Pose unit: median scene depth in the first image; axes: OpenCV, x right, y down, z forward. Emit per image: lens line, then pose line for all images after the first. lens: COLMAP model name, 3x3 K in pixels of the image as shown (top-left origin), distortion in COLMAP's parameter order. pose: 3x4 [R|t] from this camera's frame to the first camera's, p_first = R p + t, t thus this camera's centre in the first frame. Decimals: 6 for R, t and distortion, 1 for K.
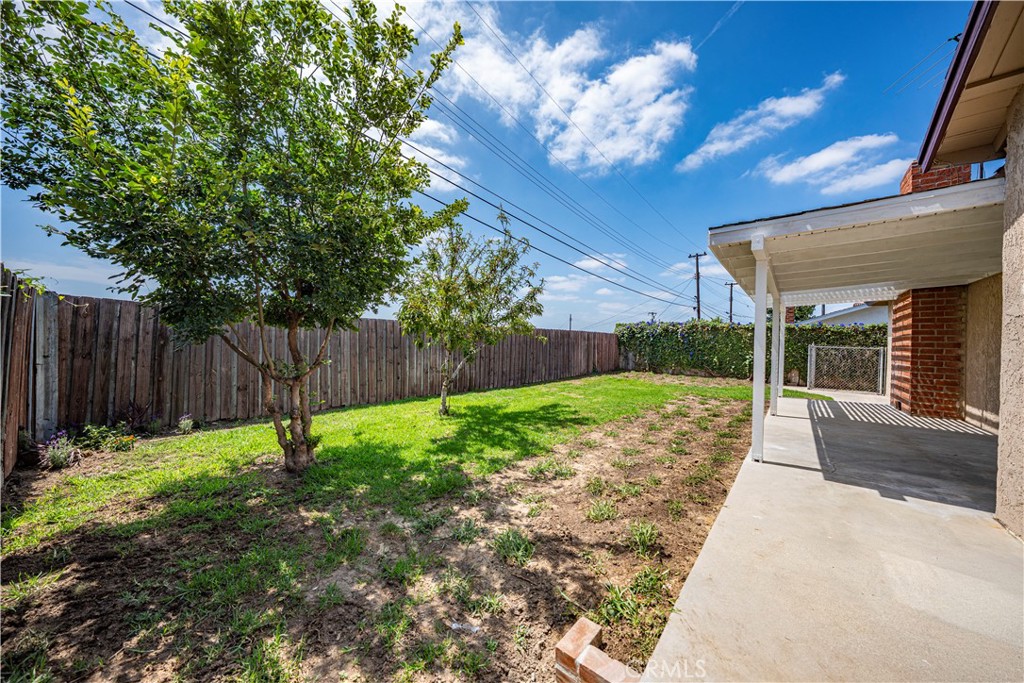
lens RADIAL K [[354.2, 0, 509.2], [0, 354.2, 341.4], [0, 0, 1]] dist [-0.023358, 0.004192]
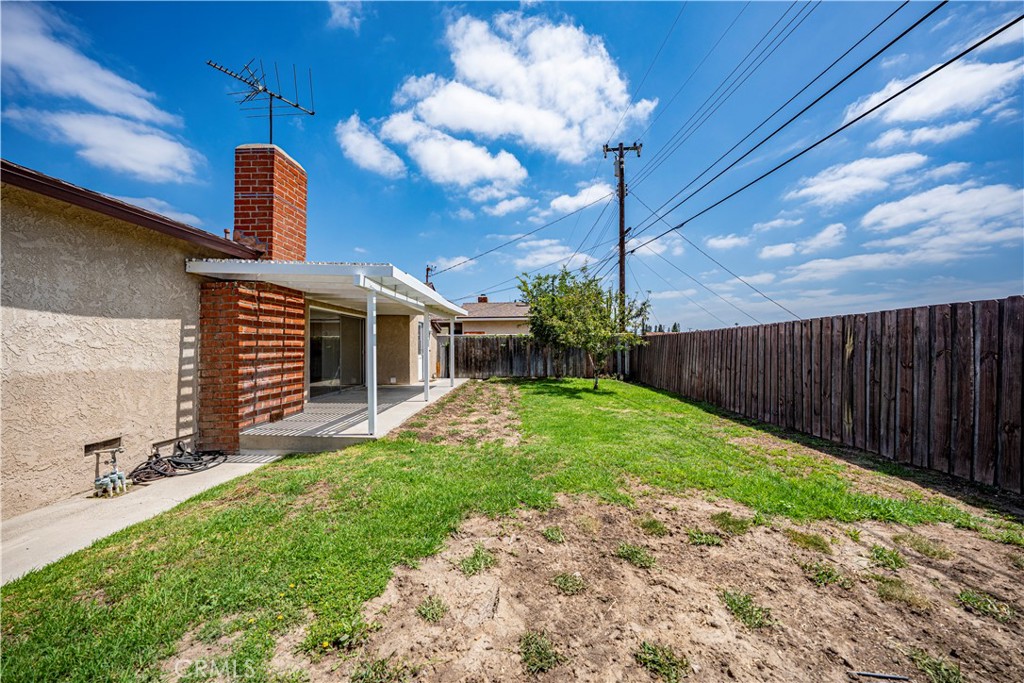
lens RADIAL K [[379.2, 0, 507.5], [0, 379.2, 339.4], [0, 0, 1]] dist [-0.014260, 0.000050]
pose [[-0.791833, -0.026395, -0.610167, 1.253602], [-0.010342, 0.999502, -0.029816, 0.016879], [0.610651, -0.017299, -0.791711, 2.102180]]
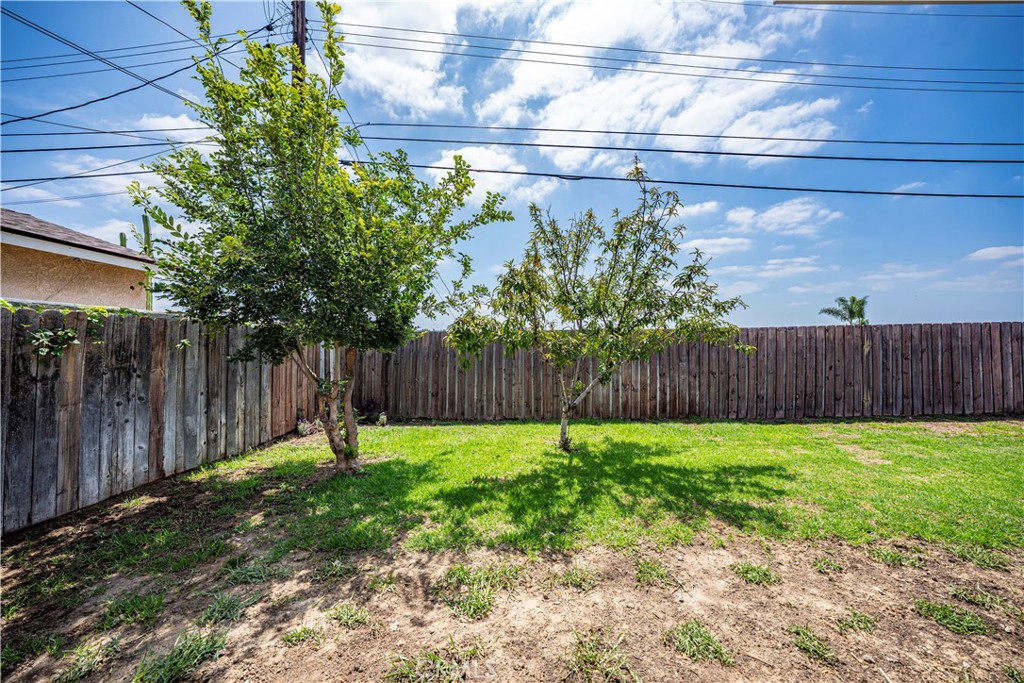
lens RADIAL K [[354.2, 0, 504.9], [0, 354.2, 340.1], [0, 0, 1]] dist [-0.023358, 0.004192]
pose [[0.614344, -0.036636, -0.788187, 0.346189], [0.023106, 0.999328, -0.028441, -0.015892], [0.788700, -0.000739, 0.614778, 0.378419]]
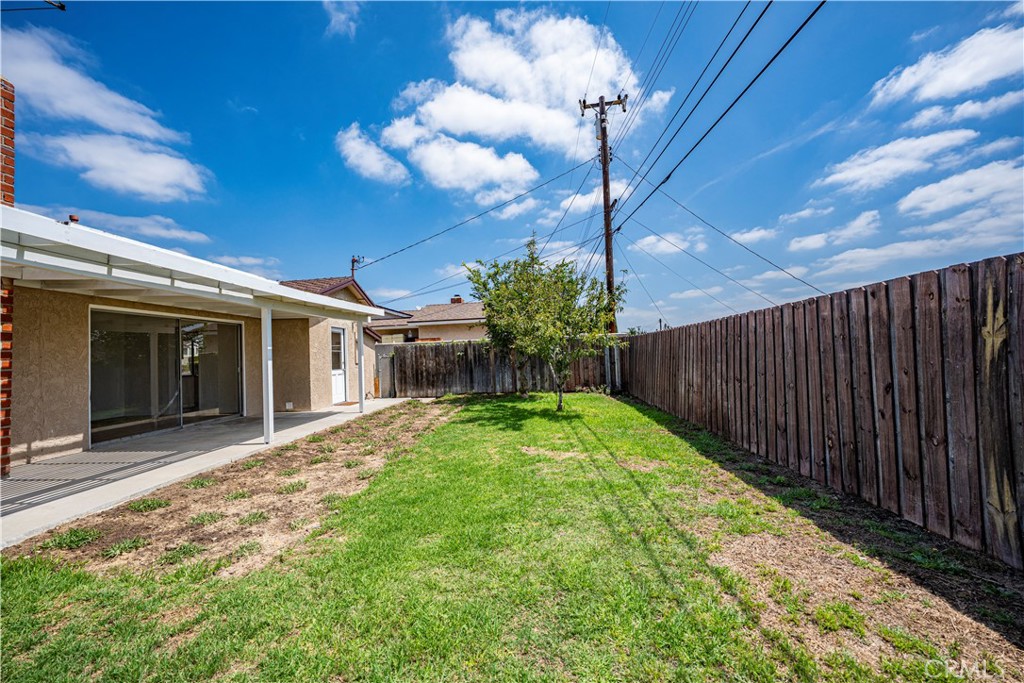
lens RADIAL K [[395.6, 0, 508.2], [0, 395.6, 341.5], [0, 0, 1]] dist [-0.014624, 0.002670]
pose [[-0.814137, -0.008311, -0.580614, 0.760052], [0.022482, 0.998697, -0.045819, 0.016054], [0.580238, -0.050357, -0.812889, 1.945904]]
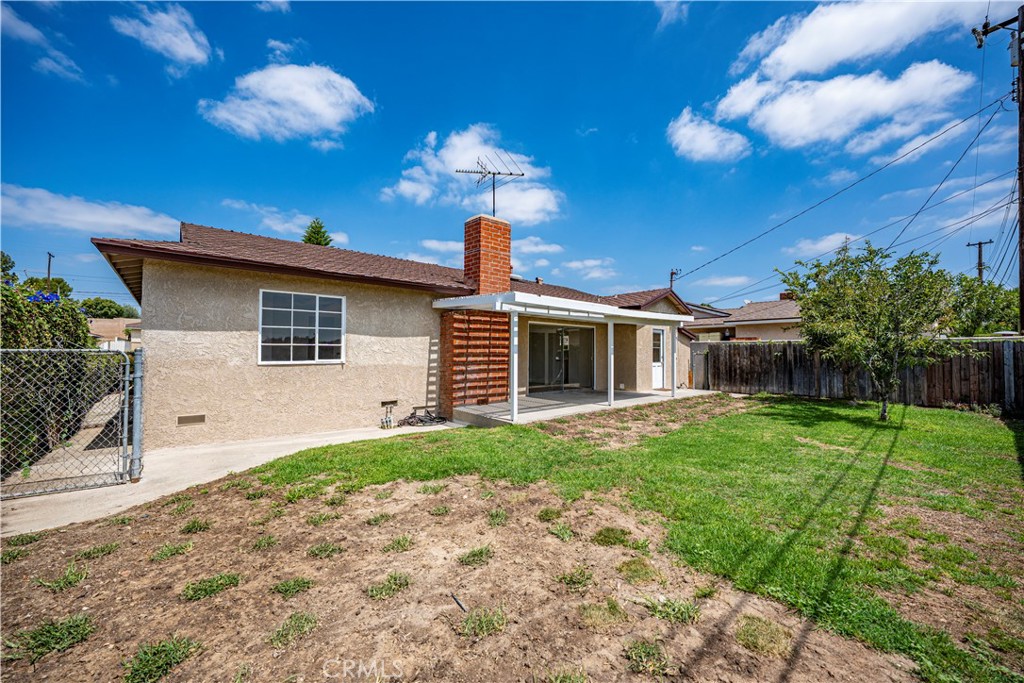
lens RADIAL K [[395.6, 0, 505.0], [0, 395.6, 343.5], [0, 0, 1]] dist [-0.014624, 0.002670]
pose [[-0.984796, -0.024210, 0.172018, 0.819626], [-0.027665, 0.999460, -0.017713, 0.001133], [-0.171496, -0.022203, -0.984935, 2.392345]]
